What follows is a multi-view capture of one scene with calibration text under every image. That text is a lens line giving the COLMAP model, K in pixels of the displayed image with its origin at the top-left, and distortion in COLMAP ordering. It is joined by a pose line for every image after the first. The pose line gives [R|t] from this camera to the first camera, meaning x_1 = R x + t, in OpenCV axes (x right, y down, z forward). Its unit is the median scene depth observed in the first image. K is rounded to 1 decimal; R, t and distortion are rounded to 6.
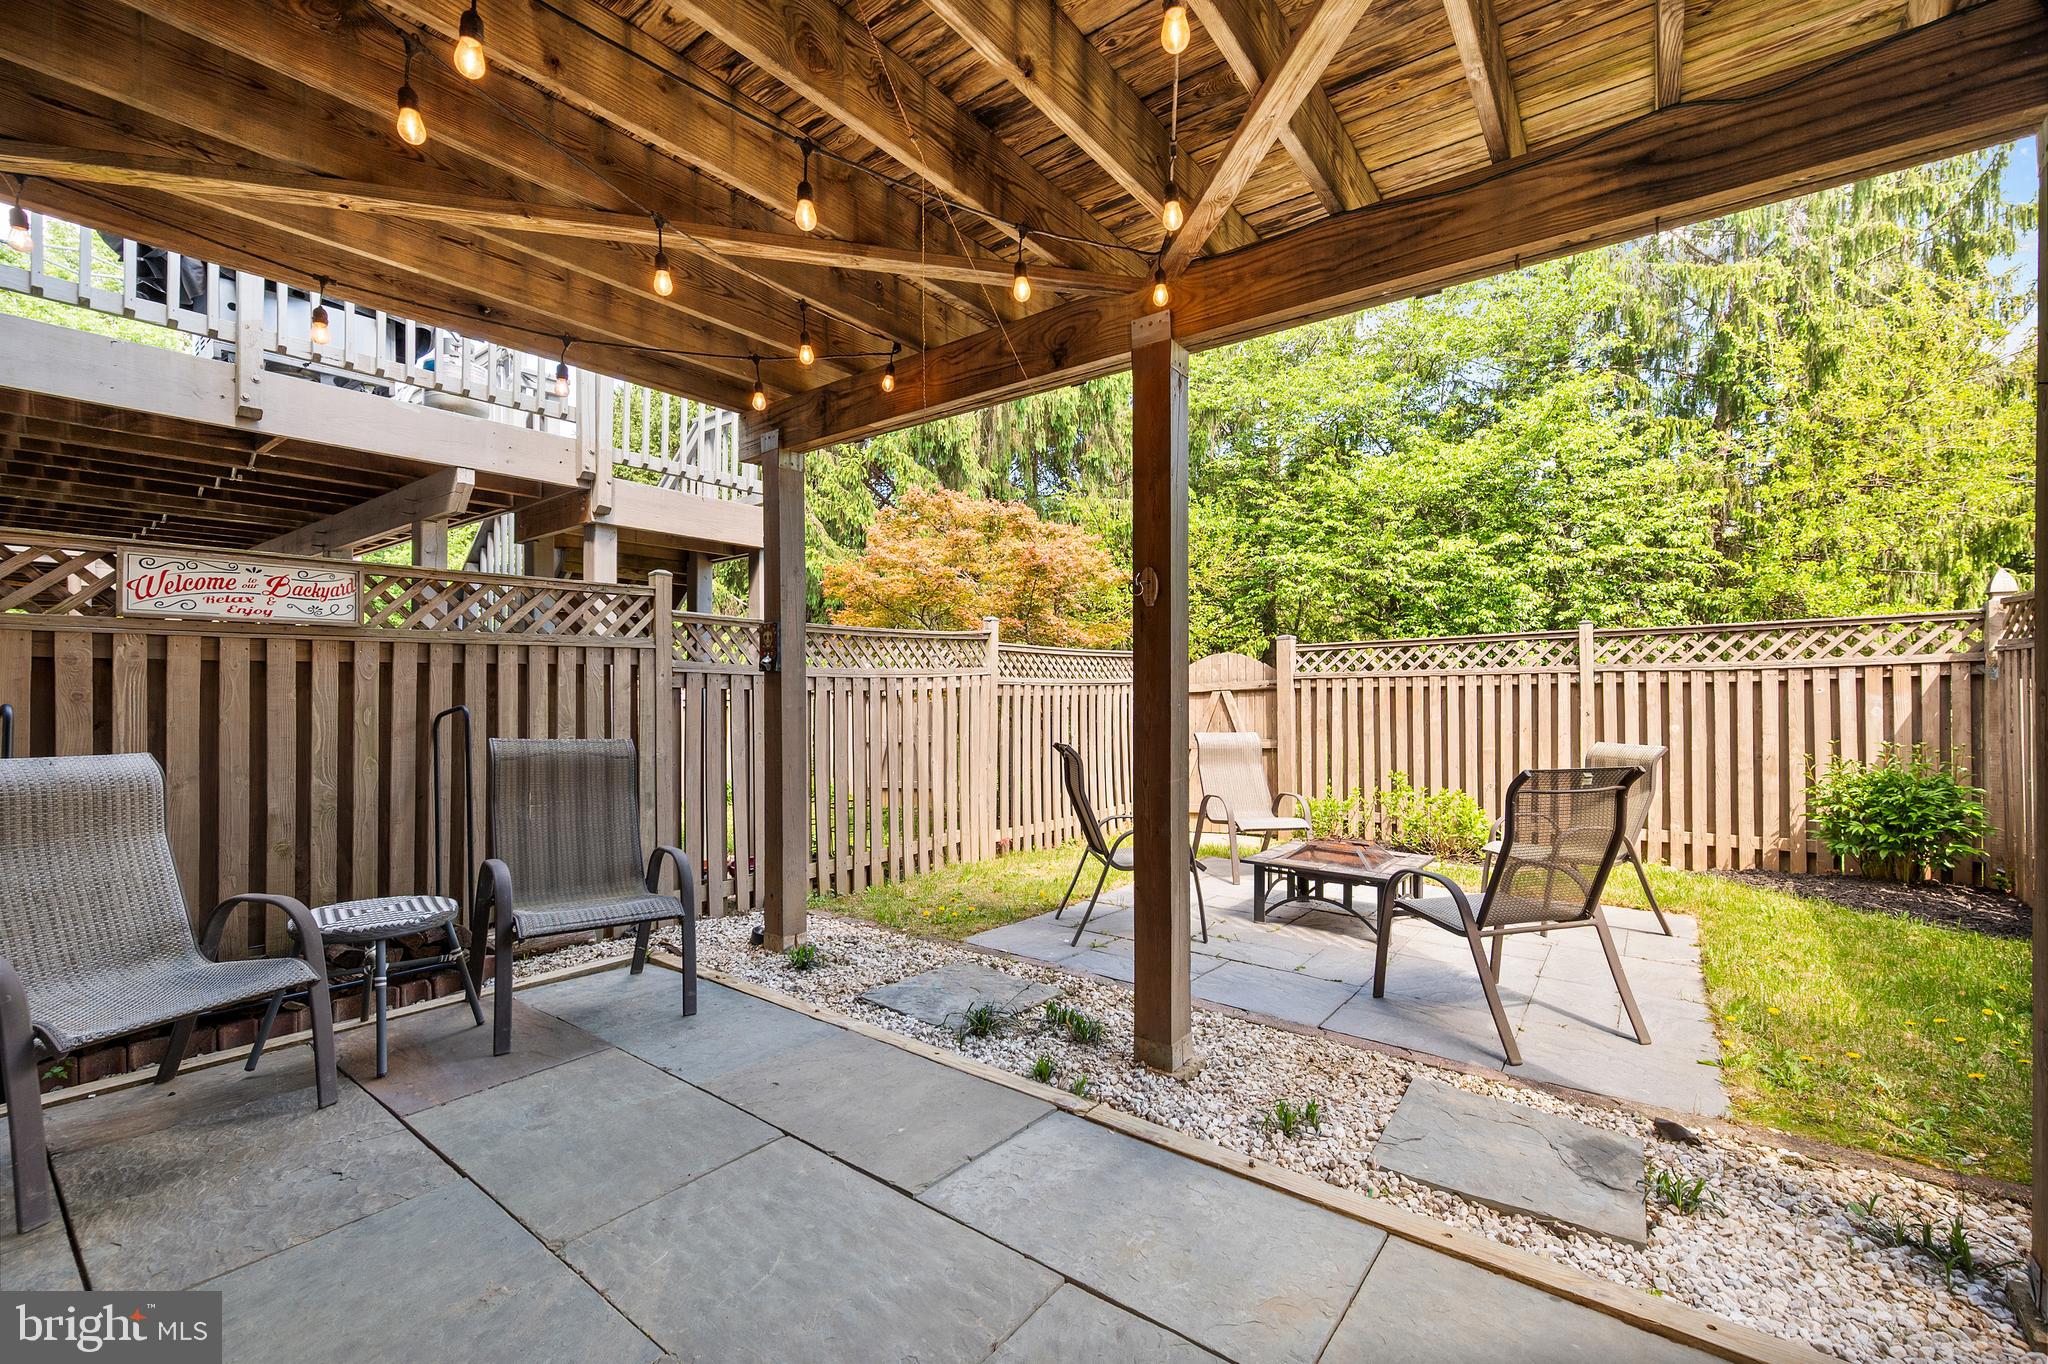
lens RADIAL K [[857.0, 0, 1023.7], [0, 857.0, 689.5], [0, 0, 1]] dist [-0.002570, -0.001008]
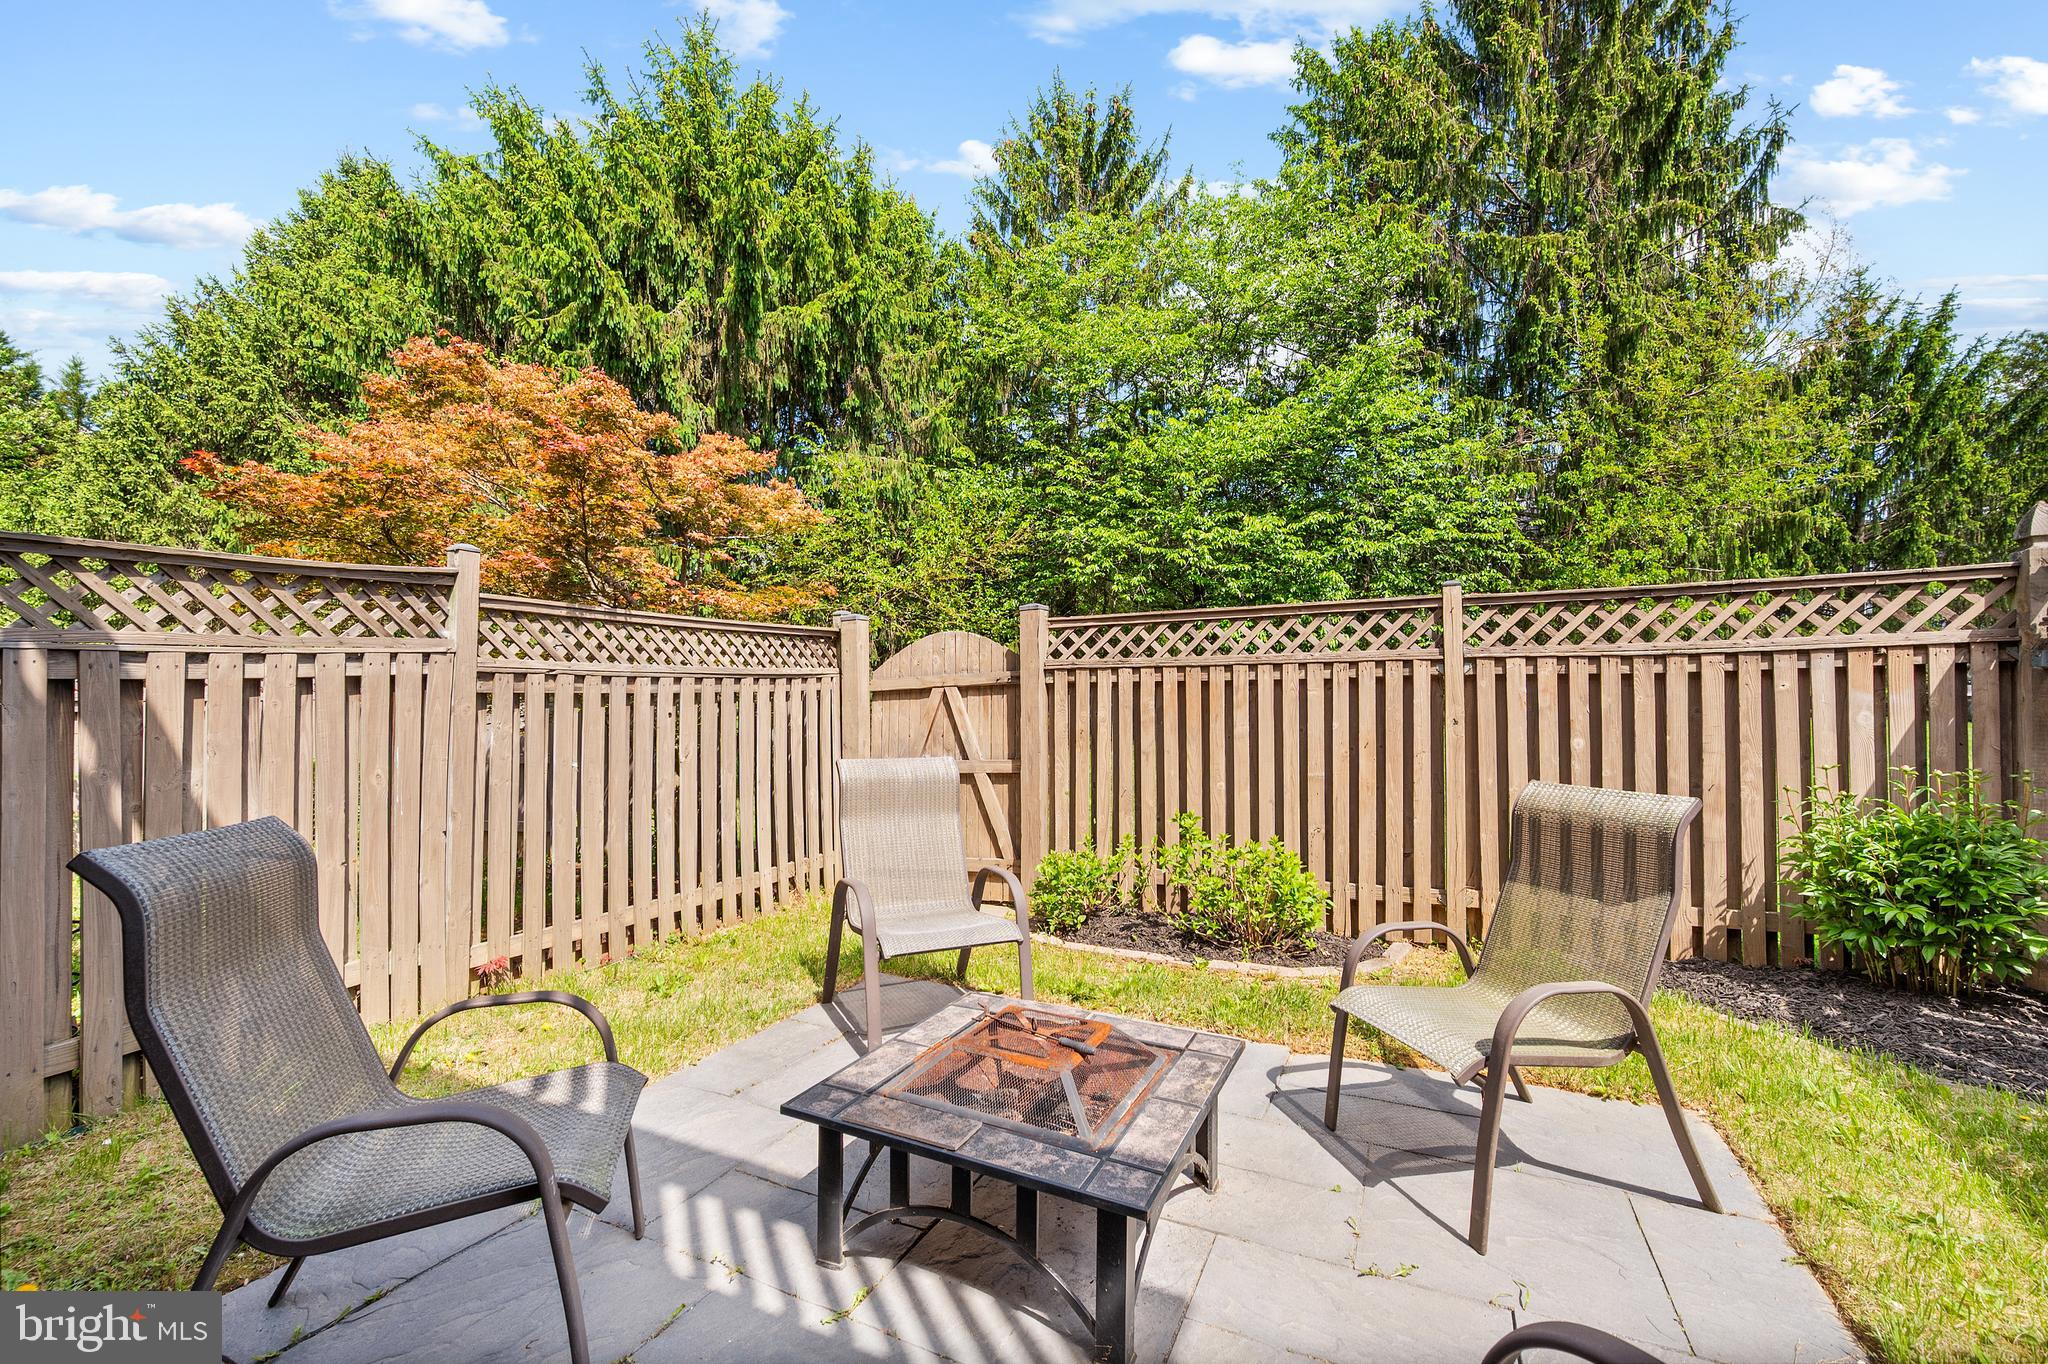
lens RADIAL K [[857.0, 0, 1029.0], [0, 857.0, 686.4], [0, 0, 1]] dist [-0.002570, -0.001008]
pose [[0.978528, 0.003788, 0.206079, 0.169176], [-0.002415, 0.999973, -0.006912, 0.005463], [-0.206100, 0.006266, 0.978511, 0.355638]]
